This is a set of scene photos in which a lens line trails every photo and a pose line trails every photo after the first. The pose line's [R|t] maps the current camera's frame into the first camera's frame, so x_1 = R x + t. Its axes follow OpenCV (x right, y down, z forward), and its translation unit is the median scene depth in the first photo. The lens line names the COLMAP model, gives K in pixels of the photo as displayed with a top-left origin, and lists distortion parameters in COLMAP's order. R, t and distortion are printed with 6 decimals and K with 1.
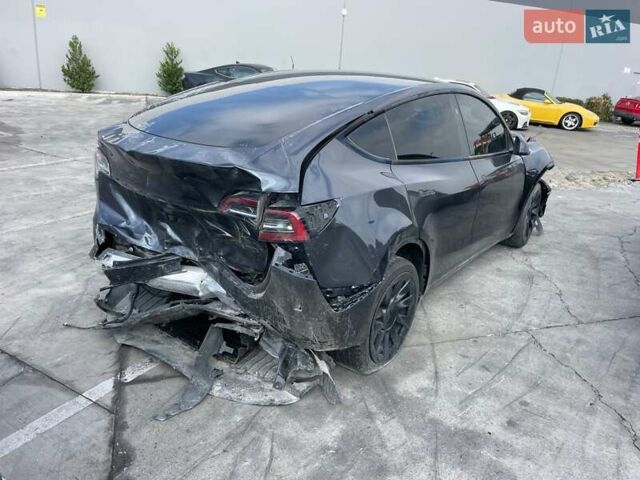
lens RADIAL K [[502.2, 0, 320.0], [0, 502.2, 240.0], [0, 0, 1]] dist [0.100126, -0.143350]
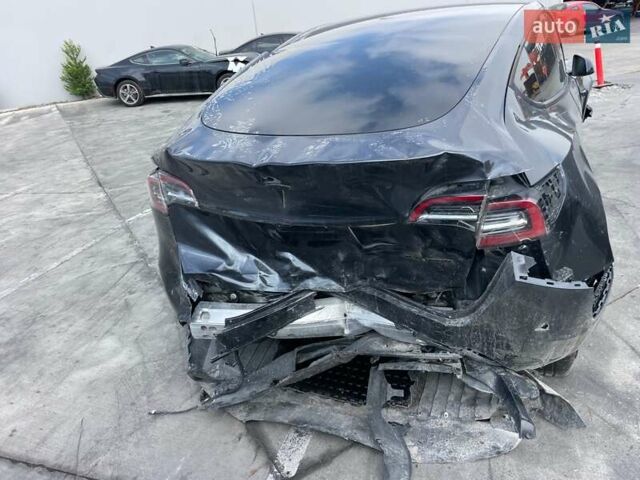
lens RADIAL K [[501.7, 0, 321.1], [0, 501.7, 231.0], [0, 0, 1]] dist [0.097205, -0.134419]
pose [[0.963898, -0.233867, 0.127302, -0.337329], [0.227840, 0.971835, 0.060219, -0.094073], [-0.137800, -0.029040, 0.990034, 0.270828]]
